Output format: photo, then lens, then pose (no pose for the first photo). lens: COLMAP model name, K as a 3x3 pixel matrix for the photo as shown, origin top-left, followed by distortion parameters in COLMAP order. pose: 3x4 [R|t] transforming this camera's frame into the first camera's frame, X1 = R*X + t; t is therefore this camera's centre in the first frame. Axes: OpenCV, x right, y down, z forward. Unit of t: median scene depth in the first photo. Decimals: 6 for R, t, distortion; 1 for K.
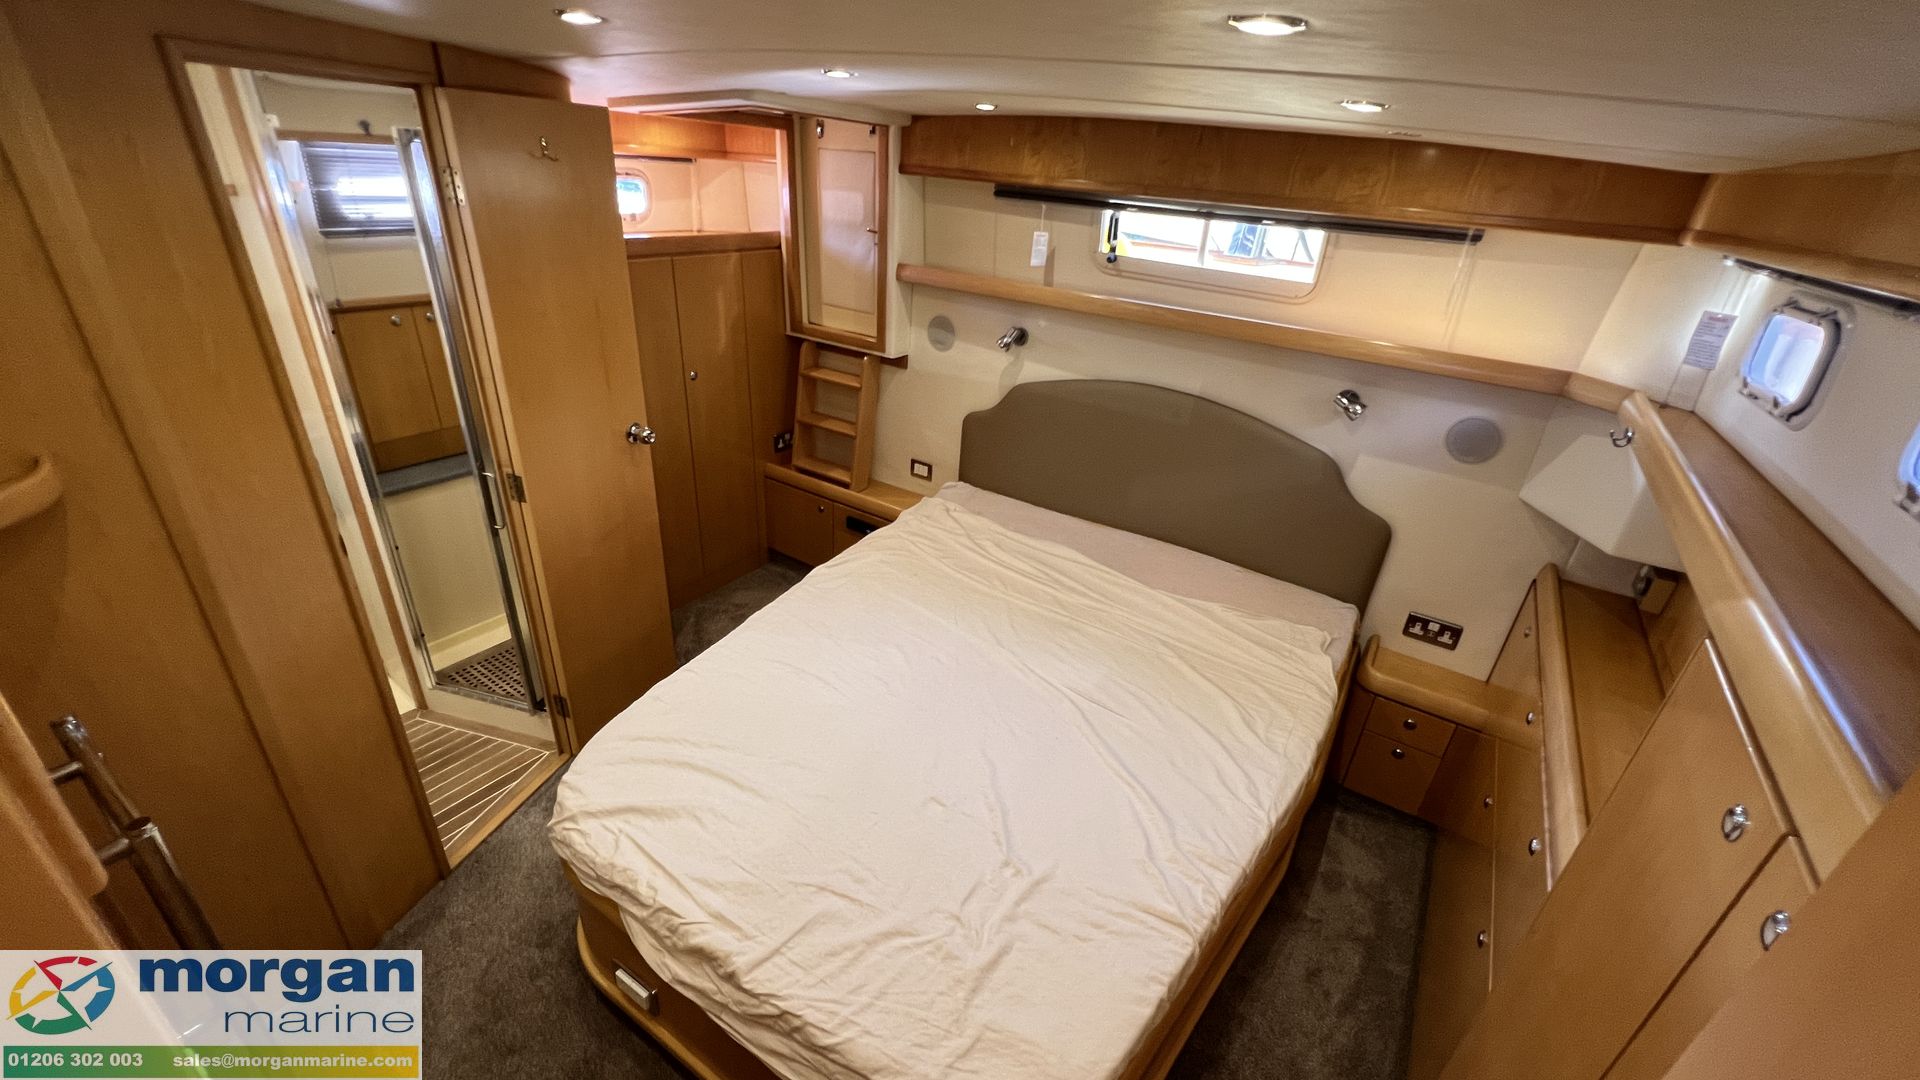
lens RADIAL K [[762.0, 0, 961.4], [0, 762.0, 543.7], [0, 0, 1]] dist [-0.001570, -0.000207]
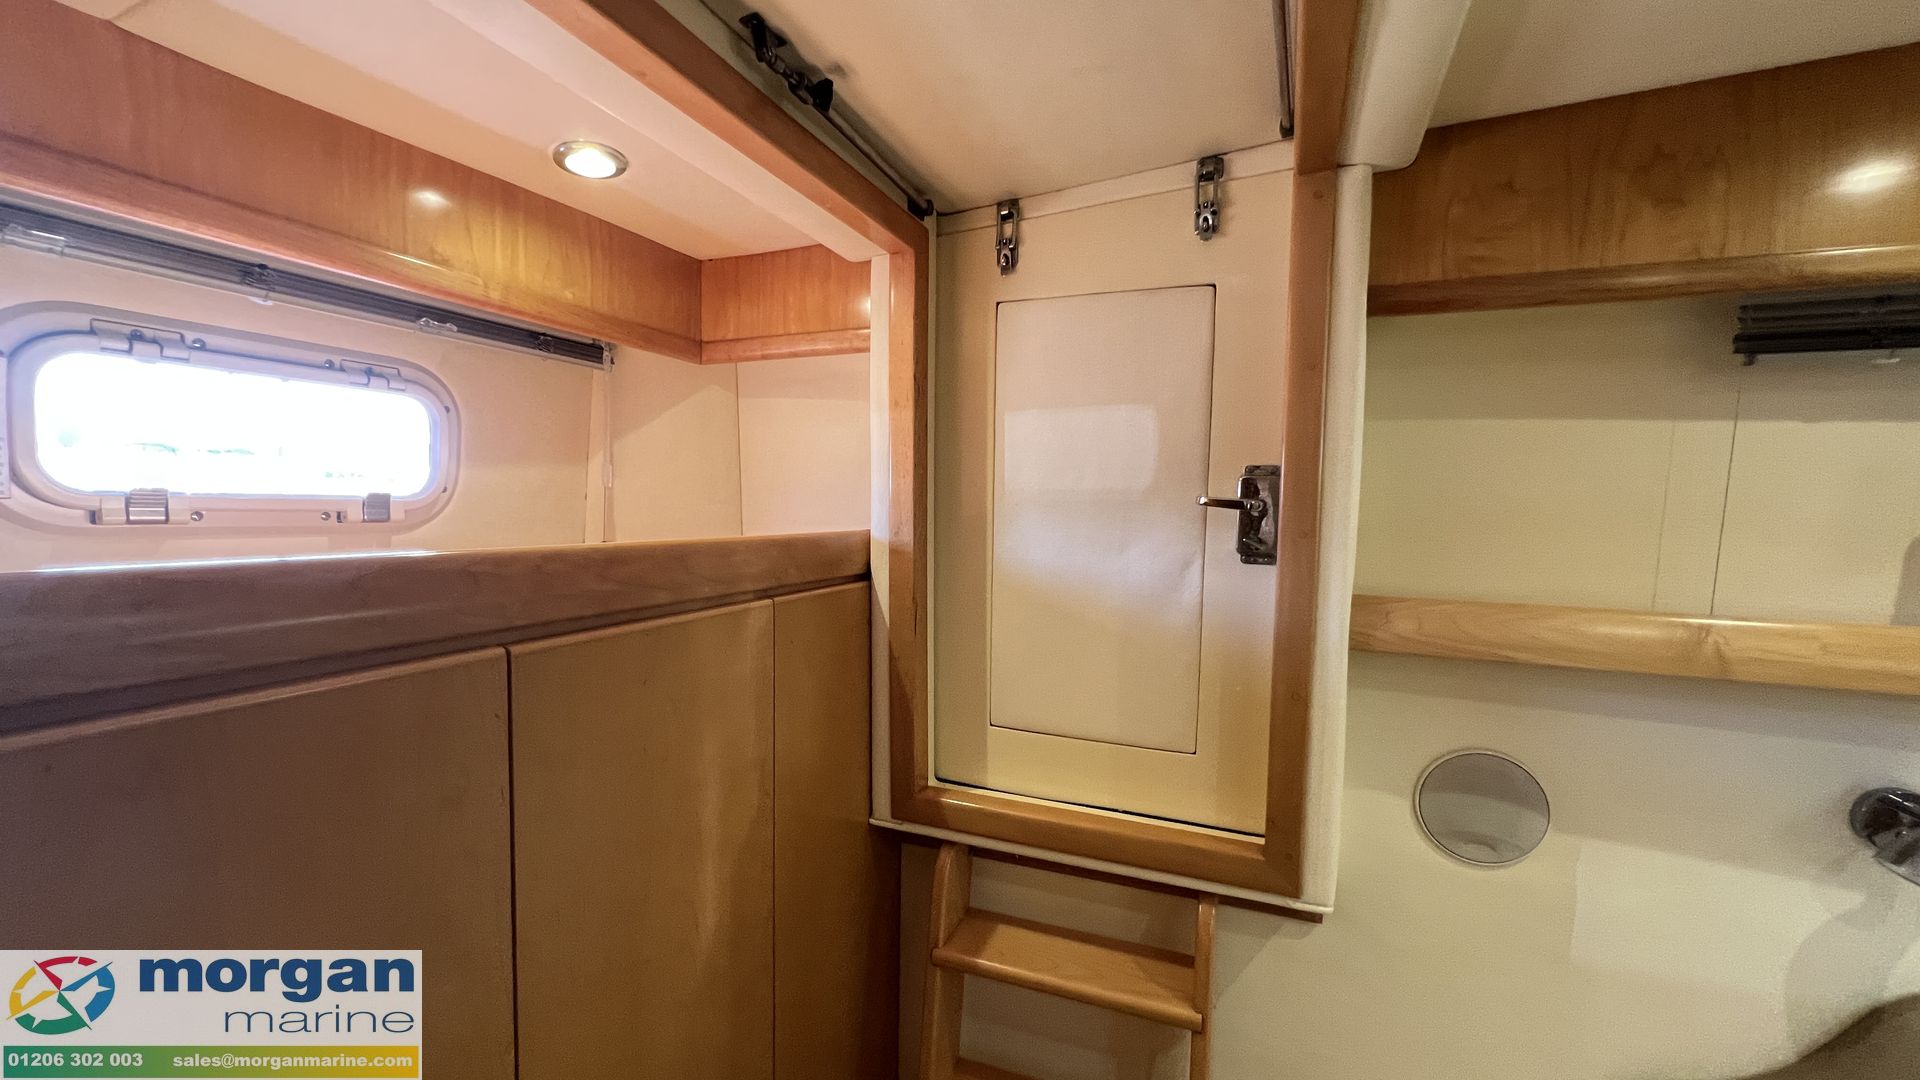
lens RADIAL K [[787.2, 0, 959.1], [0, 787.2, 553.1], [0, 0, 1]] dist [-0.000628, -0.000126]
pose [[0.982396, -0.063019, 0.175860, -0.265807], [0.125452, 0.920083, -0.371092, -0.273836], [-0.138420, 0.386621, 0.911791, 0.697346]]
